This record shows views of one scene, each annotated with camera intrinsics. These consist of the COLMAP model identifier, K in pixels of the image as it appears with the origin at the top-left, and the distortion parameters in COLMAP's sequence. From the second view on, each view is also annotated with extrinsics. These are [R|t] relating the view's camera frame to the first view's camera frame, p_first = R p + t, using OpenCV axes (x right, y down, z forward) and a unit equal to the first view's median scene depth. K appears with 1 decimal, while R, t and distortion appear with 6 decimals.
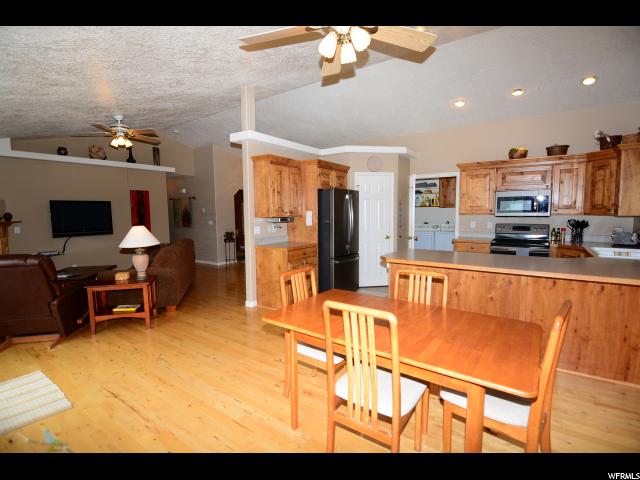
lens RADIAL K [[311.8, 0, 318.4], [0, 311.8, 238.2], [0, 0, 1]] dist [-0.002822, -0.001399]
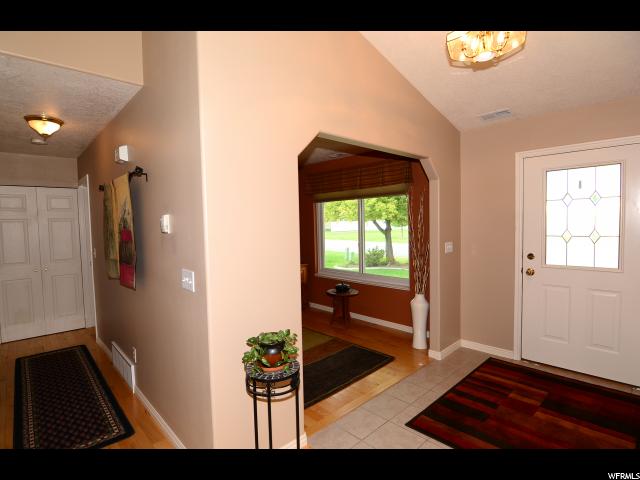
lens RADIAL K [[321.5, 0, 315.4], [0, 321.5, 238.5], [0, 0, 1]] dist [-0.002535, -0.000934]
pose [[0.979075, -0.001876, -0.203492, -0.218935], [-0.004586, 0.999500, -0.031282, -0.072469], [0.203449, 0.031561, 0.978577, 0.808908]]
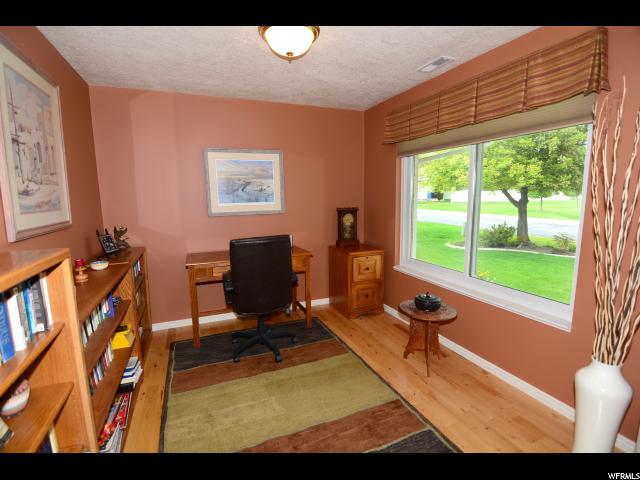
lens RADIAL K [[311.8, 0, 318.4], [0, 311.8, 238.2], [0, 0, 1]] dist [-0.002822, -0.001399]
pose [[0.847586, 0.077921, -0.524906, -0.220656], [-0.043865, 0.996063, 0.077033, -0.087339], [0.528842, -0.042267, 0.847667, 1.040098]]
